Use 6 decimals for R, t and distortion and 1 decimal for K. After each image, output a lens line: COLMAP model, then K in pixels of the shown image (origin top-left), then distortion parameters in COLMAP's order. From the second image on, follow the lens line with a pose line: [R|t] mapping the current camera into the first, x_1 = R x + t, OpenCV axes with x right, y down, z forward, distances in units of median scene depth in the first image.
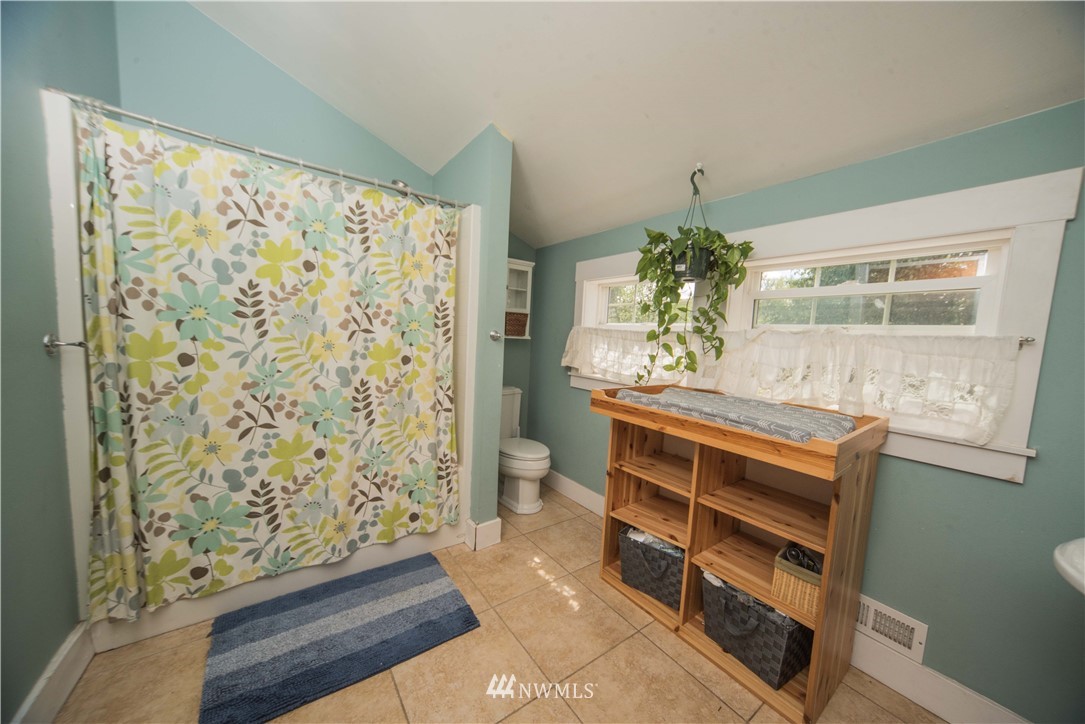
lens RADIAL K [[376.0, 0, 542.5], [0, 376.0, 362.0], [0, 0, 1]] dist [-0.000081, 0.000088]
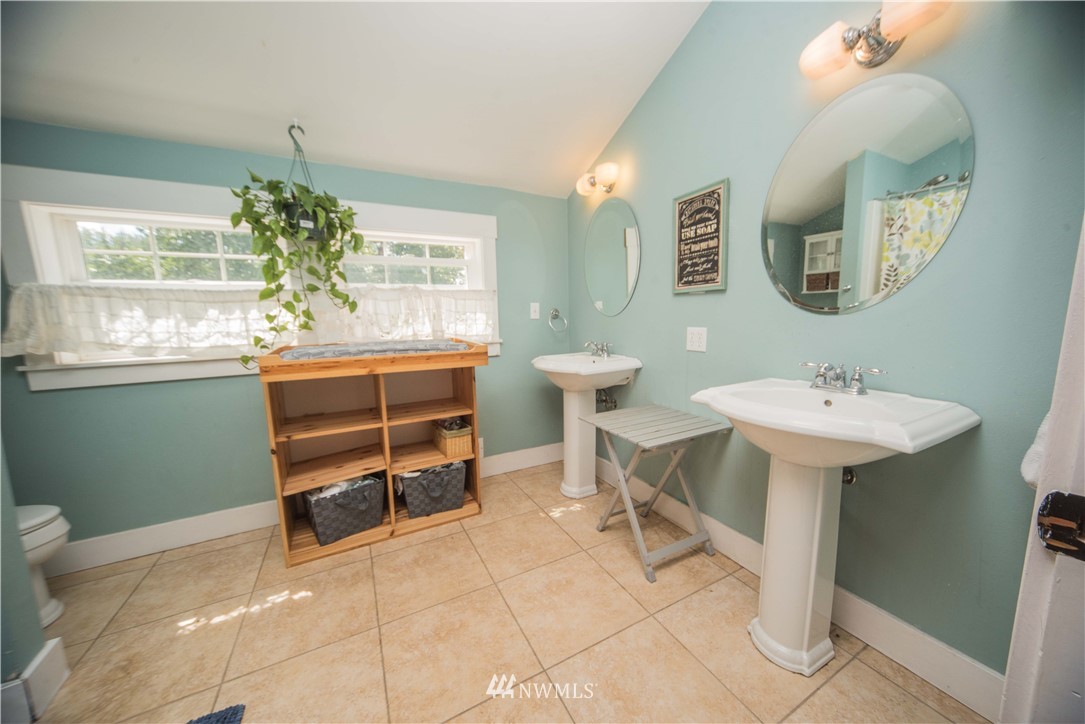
lens RADIAL K [[376.0, 0, 542.5], [0, 376.0, 362.0], [0, 0, 1]] dist [-0.000081, 0.000088]
pose [[0.154079, -0.179028, 0.971704, -0.603530], [0.102219, 0.981059, 0.164543, 0.011911], [-0.982757, 0.073974, 0.169461, 0.247687]]
